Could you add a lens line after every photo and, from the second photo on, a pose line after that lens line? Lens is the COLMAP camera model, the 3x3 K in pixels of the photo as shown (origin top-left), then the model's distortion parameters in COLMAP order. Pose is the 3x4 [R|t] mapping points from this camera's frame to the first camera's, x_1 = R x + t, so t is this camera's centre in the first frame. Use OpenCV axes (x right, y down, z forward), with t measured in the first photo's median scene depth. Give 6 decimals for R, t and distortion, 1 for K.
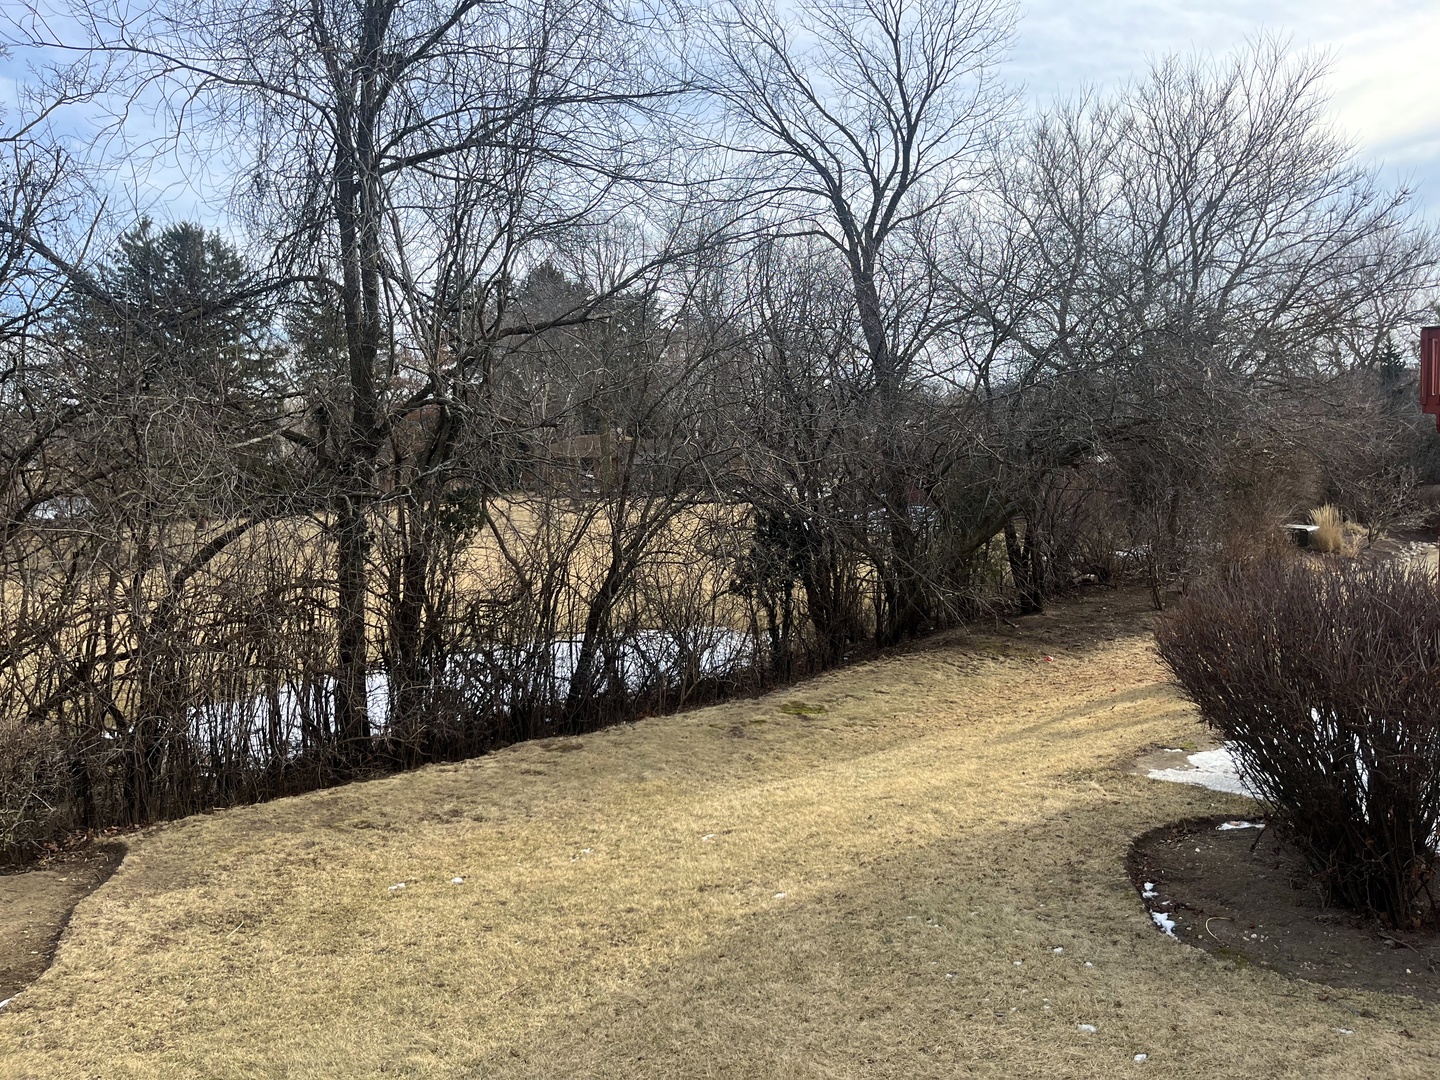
lens RADIAL K [[1114.4, 0, 722.5], [0, 1114.4, 541.8], [0, 0, 1]] dist [0.048981, -0.048492]
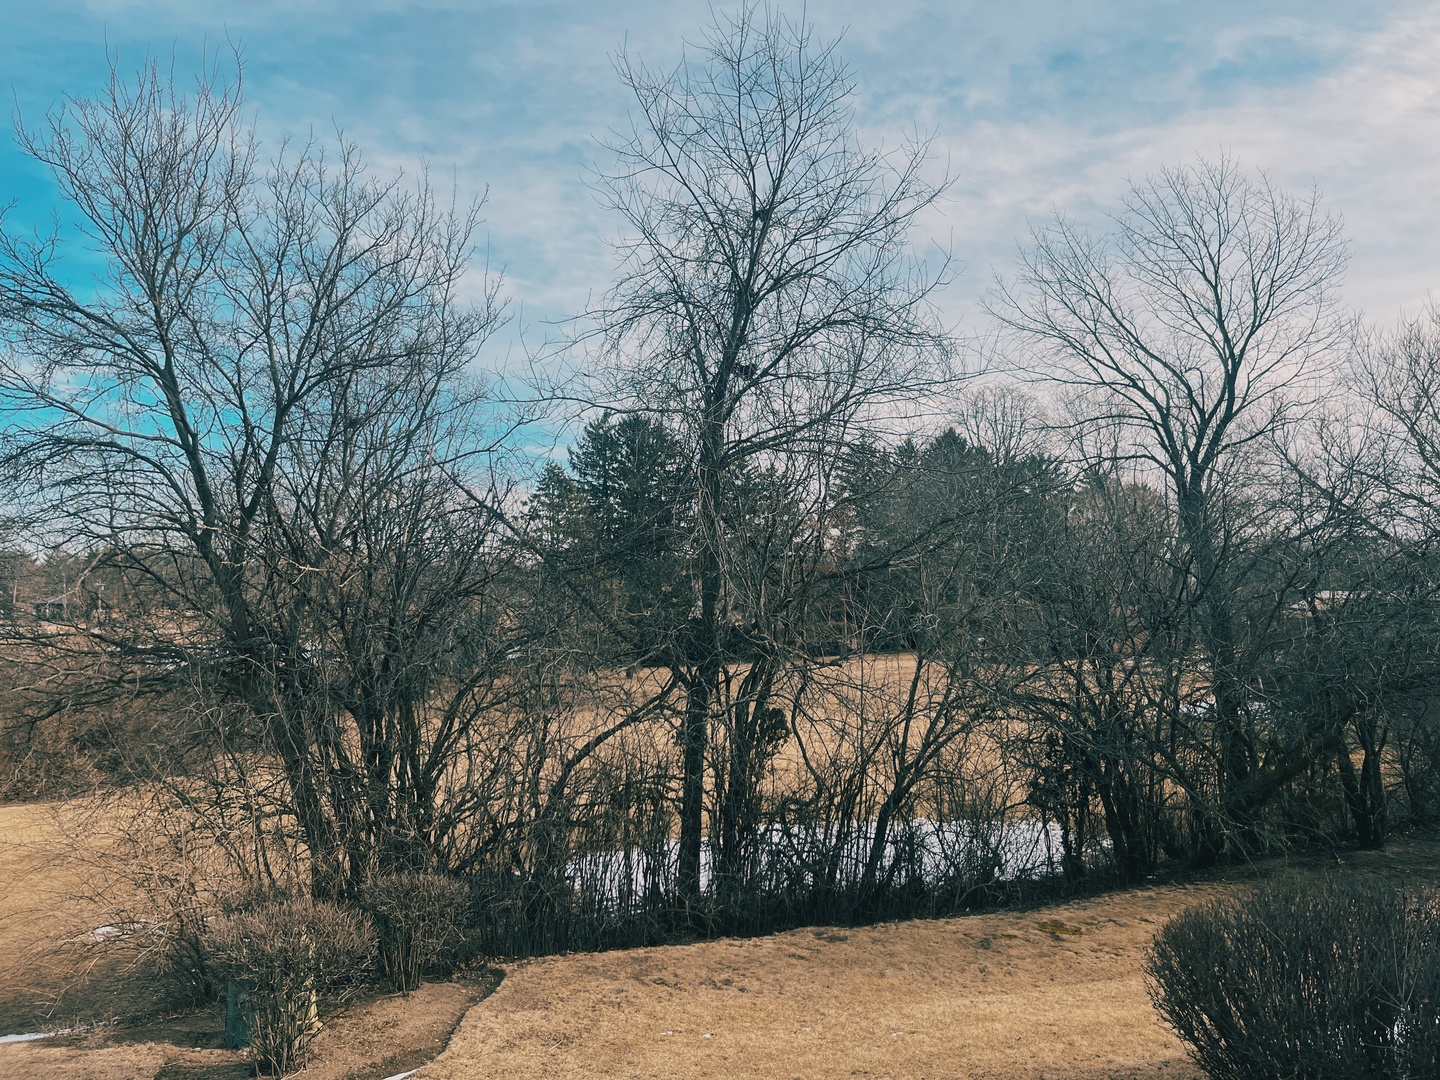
lens RADIAL K [[1114.4, 0, 722.6], [0, 1114.4, 539.4], [0, 0, 1]] dist [0.048981, -0.048492]
pose [[0.935016, 0.004752, -0.354574, 0.192302], [-0.054120, 0.990109, -0.129445, -0.087045], [0.350452, 0.140223, 0.926024, -0.247744]]
